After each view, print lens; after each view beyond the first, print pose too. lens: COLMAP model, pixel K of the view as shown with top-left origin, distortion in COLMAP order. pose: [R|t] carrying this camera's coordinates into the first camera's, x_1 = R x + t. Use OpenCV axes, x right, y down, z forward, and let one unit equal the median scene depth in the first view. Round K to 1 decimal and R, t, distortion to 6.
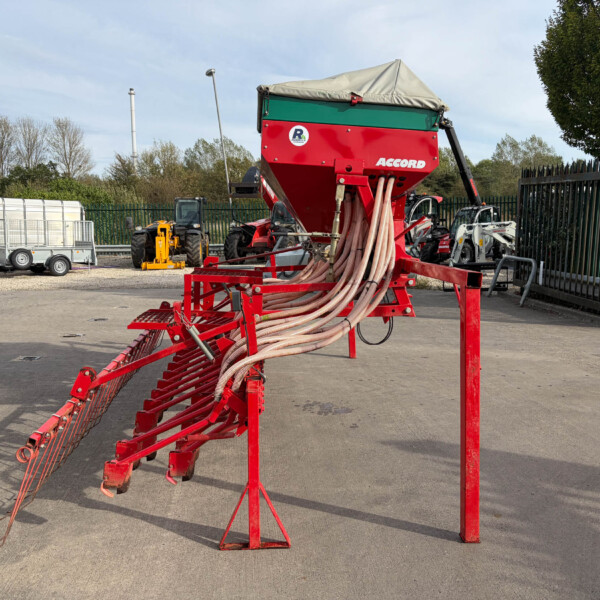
lens RADIAL K [[611.7, 0, 300.0], [0, 611.7, 300.0], [0, 0, 1]] dist [0.013624, -0.002226]
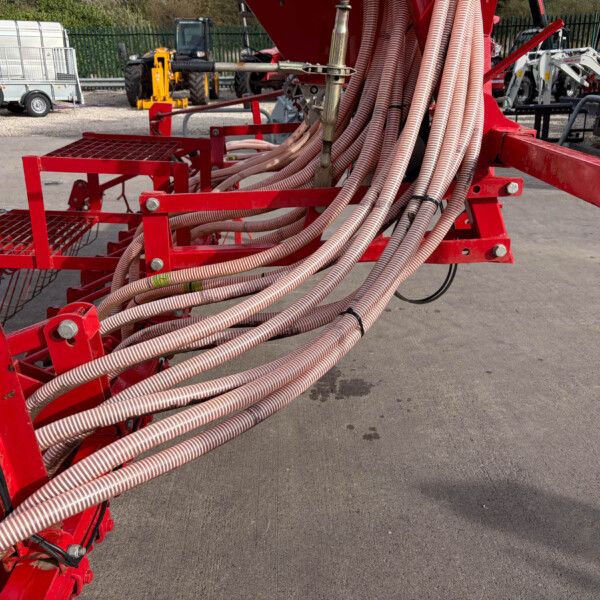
lens RADIAL K [[618.7, 0, 300.0], [0, 618.7, 300.0], [0, 0, 1]] dist [-0.011864, 0.049066]
pose [[0.998895, 0.017313, -0.043686, 0.011316], [-0.005670, 0.967272, 0.253679, -0.013101], [0.046648, -0.253151, 0.966301, 0.118864]]
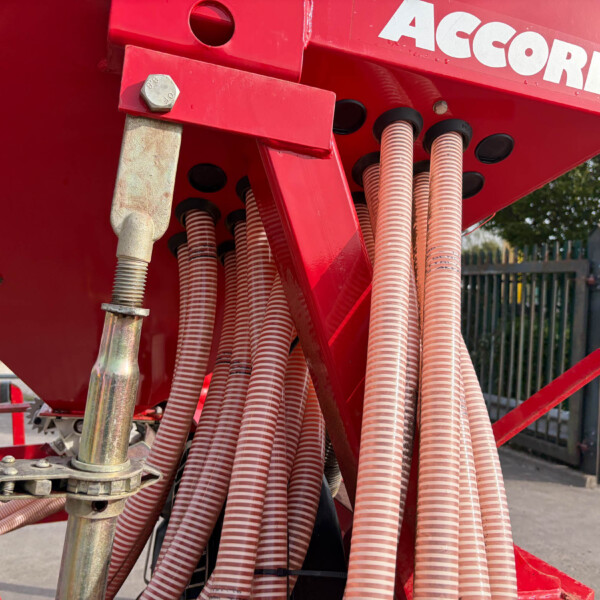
lens RADIAL K [[469.1, 0, 300.0], [0, 469.1, 300.0], [0, 0, 1]] dist [-0.003331, -0.004655]
pose [[0.947287, 0.040859, 0.317771, 0.013593], [0.004278, 0.990134, -0.140062, -0.027089], [-0.320358, 0.134038, 0.937766, 0.183169]]
